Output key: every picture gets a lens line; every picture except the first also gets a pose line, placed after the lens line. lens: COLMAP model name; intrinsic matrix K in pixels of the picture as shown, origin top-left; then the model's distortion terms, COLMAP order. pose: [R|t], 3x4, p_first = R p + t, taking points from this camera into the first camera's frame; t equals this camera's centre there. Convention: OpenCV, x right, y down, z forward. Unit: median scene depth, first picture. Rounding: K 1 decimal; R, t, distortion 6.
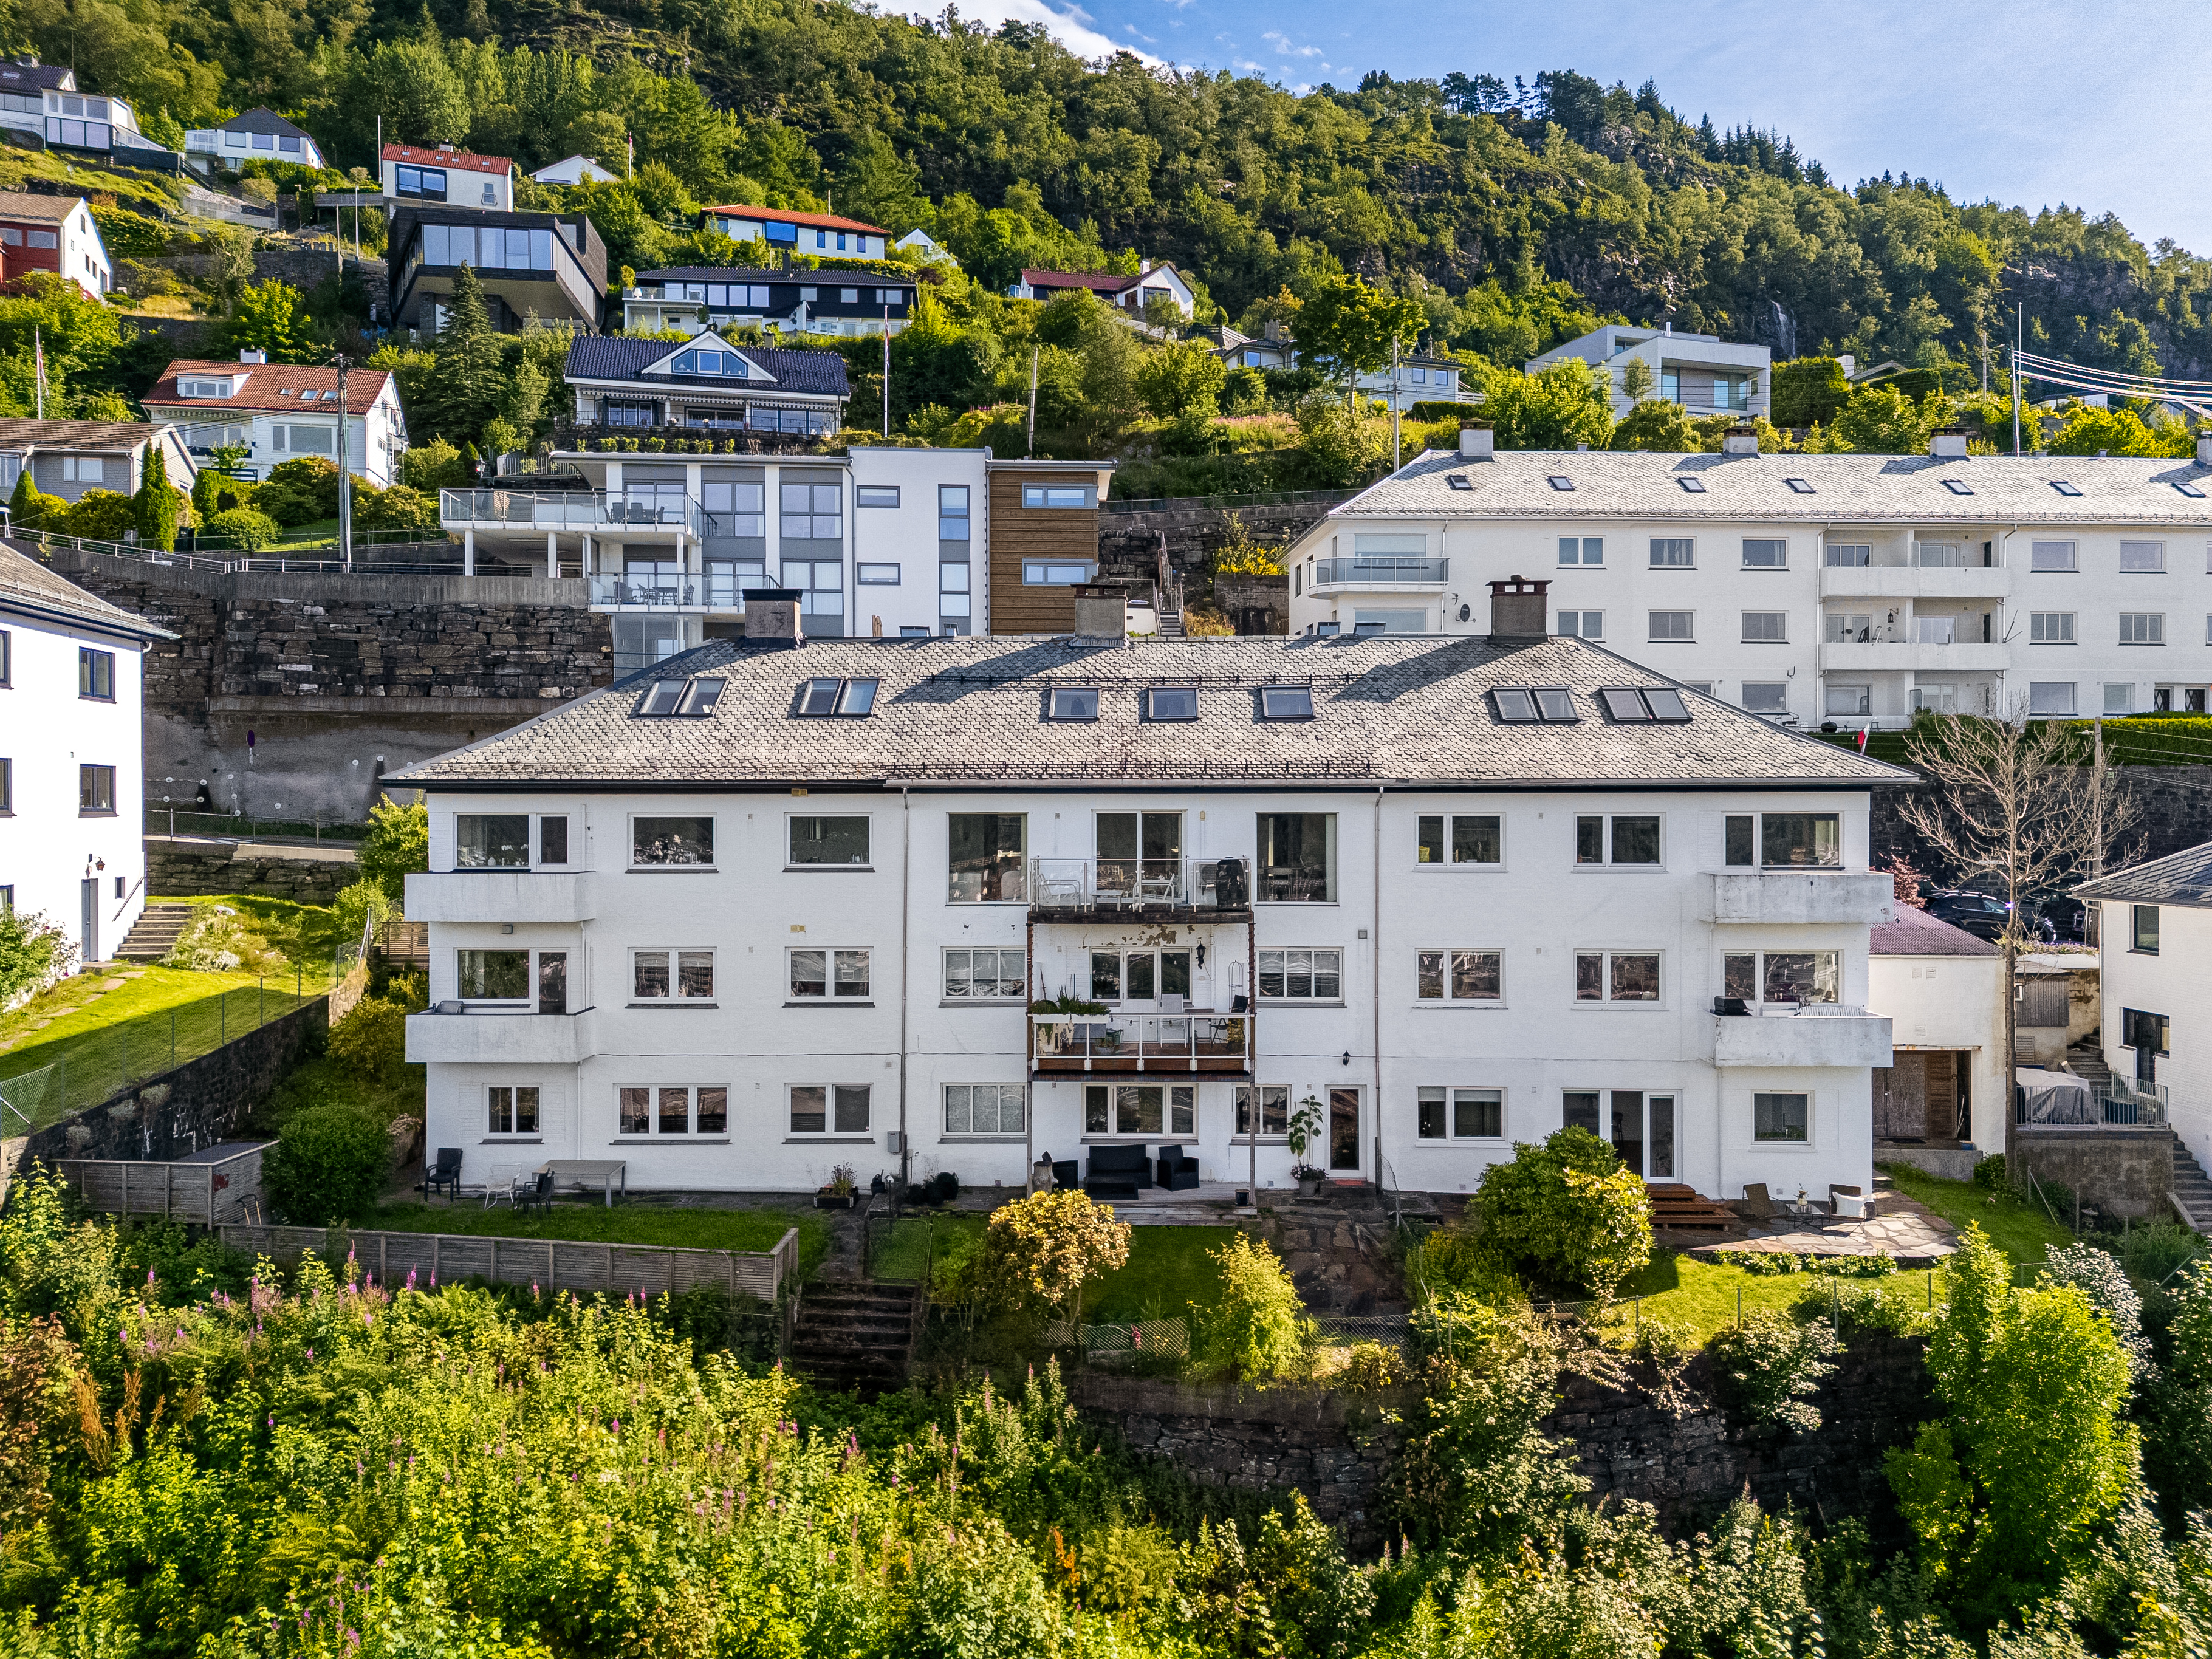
lens RADIAL K [[1636.4, 0, 1106.0], [0, 1636.4, 829.5], [0, 0, 1]] dist [0.064298, -0.061609]
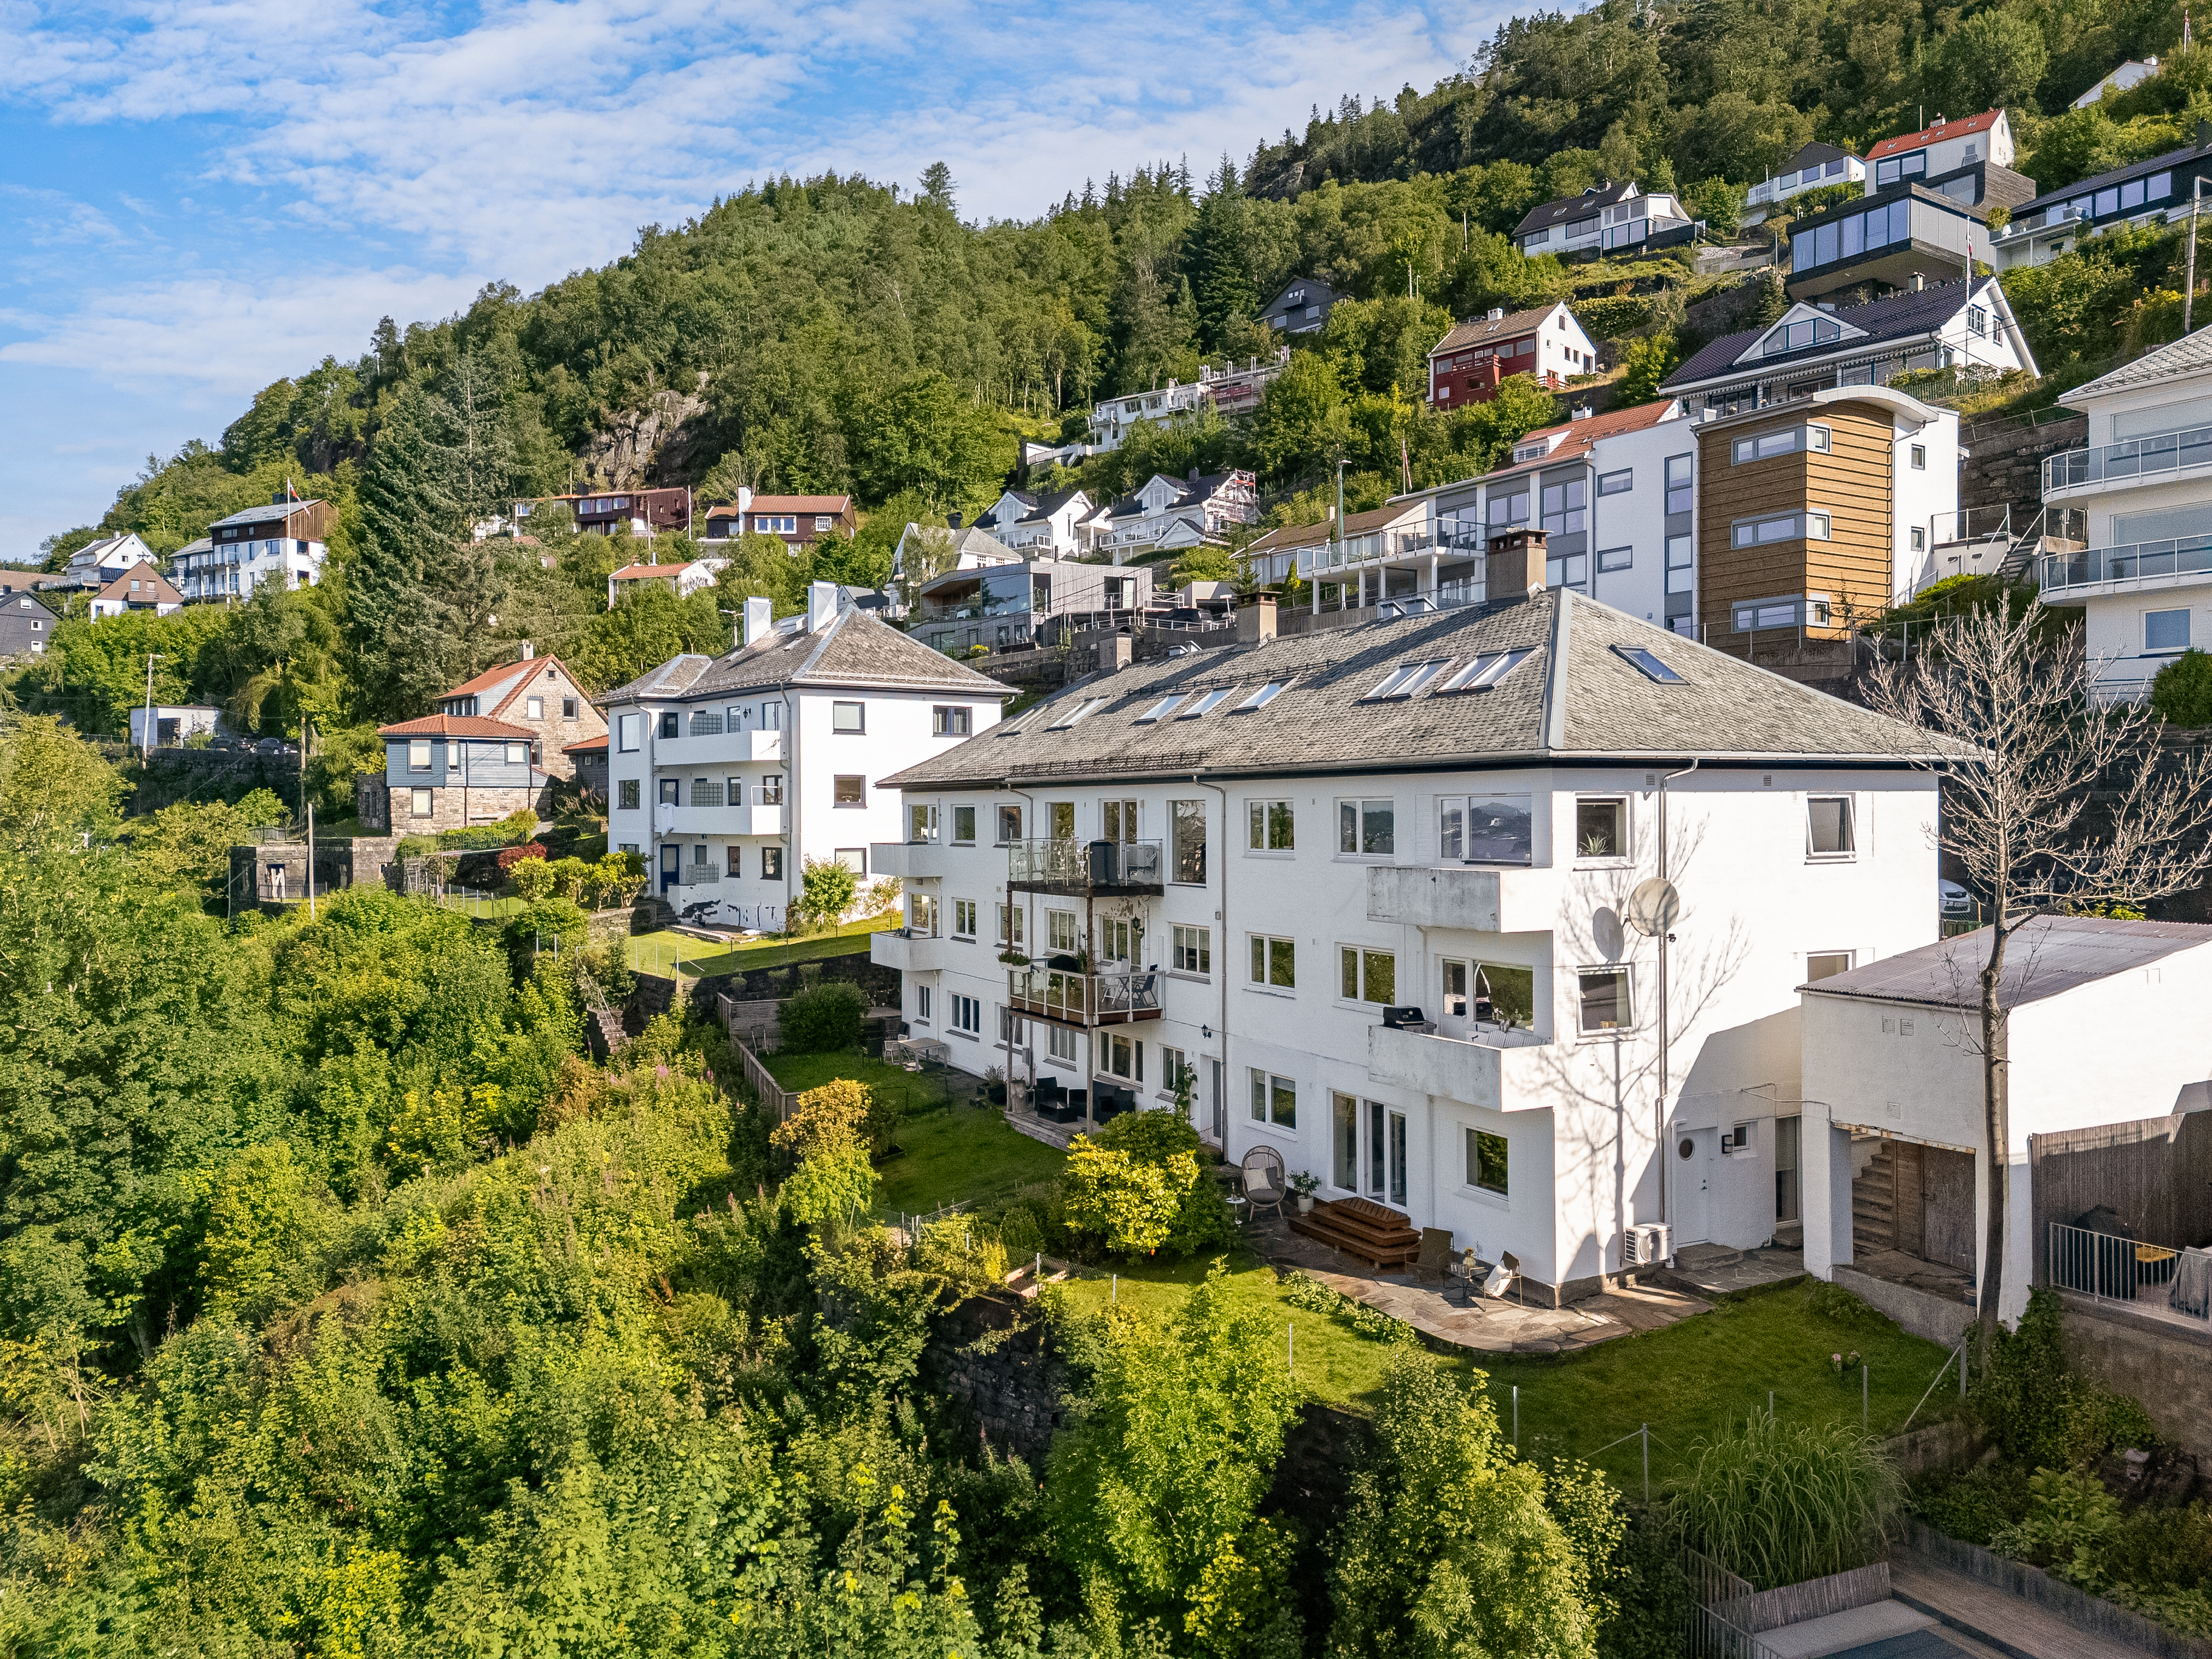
lens RADIAL K [[1583.9, 0, 1106.0], [0, 1583.9, 854.6], [0, 0, 1]] dist [0.055287, -0.051613]
pose [[0.486772, 0.023673, -0.873208, 0.526823], [0.001045, 0.999616, 0.027682, -0.002070], [0.873528, -0.014388, 0.486561, 0.230525]]
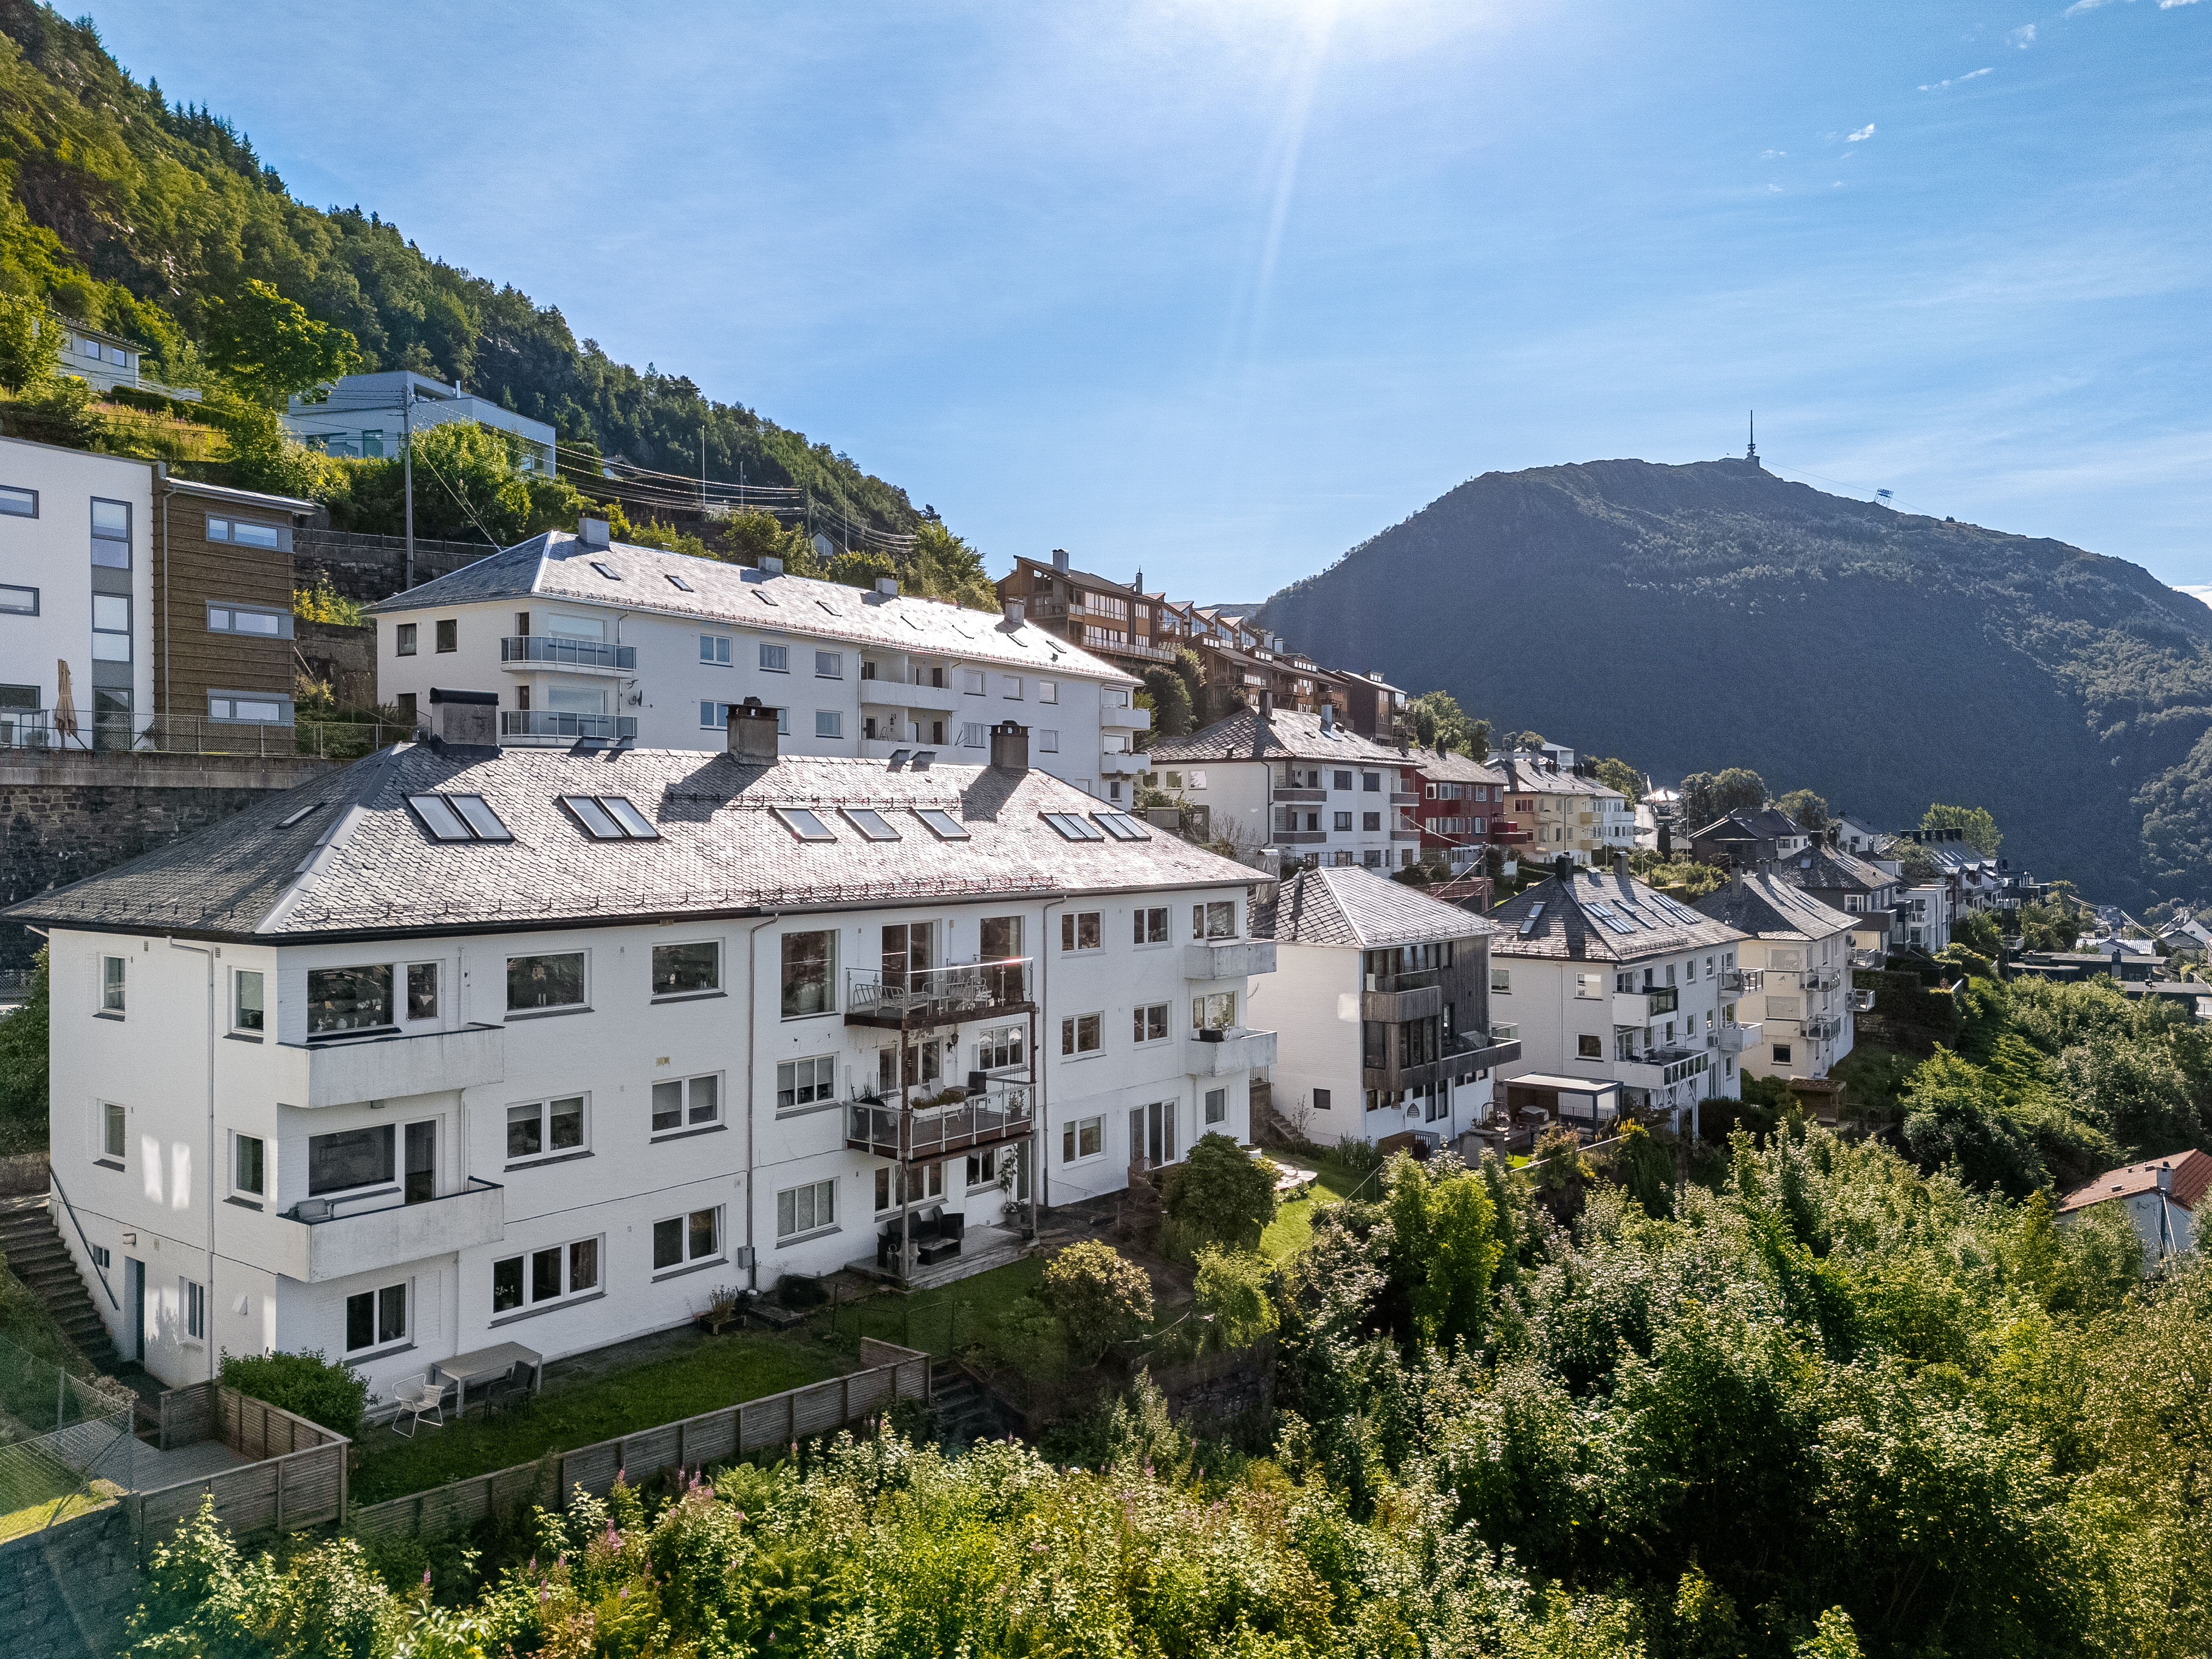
lens RADIAL K [[1622.9, 0, 1106.0], [0, 1622.9, 829.5], [0, 0, 1]] dist [0.089225, -0.048907]
pose [[0.596940, -0.005022, 0.802270, -0.427772], [0.008476, 0.999964, -0.000047, -0.039559], [-0.802241, 0.006828, 0.596962, 0.106305]]
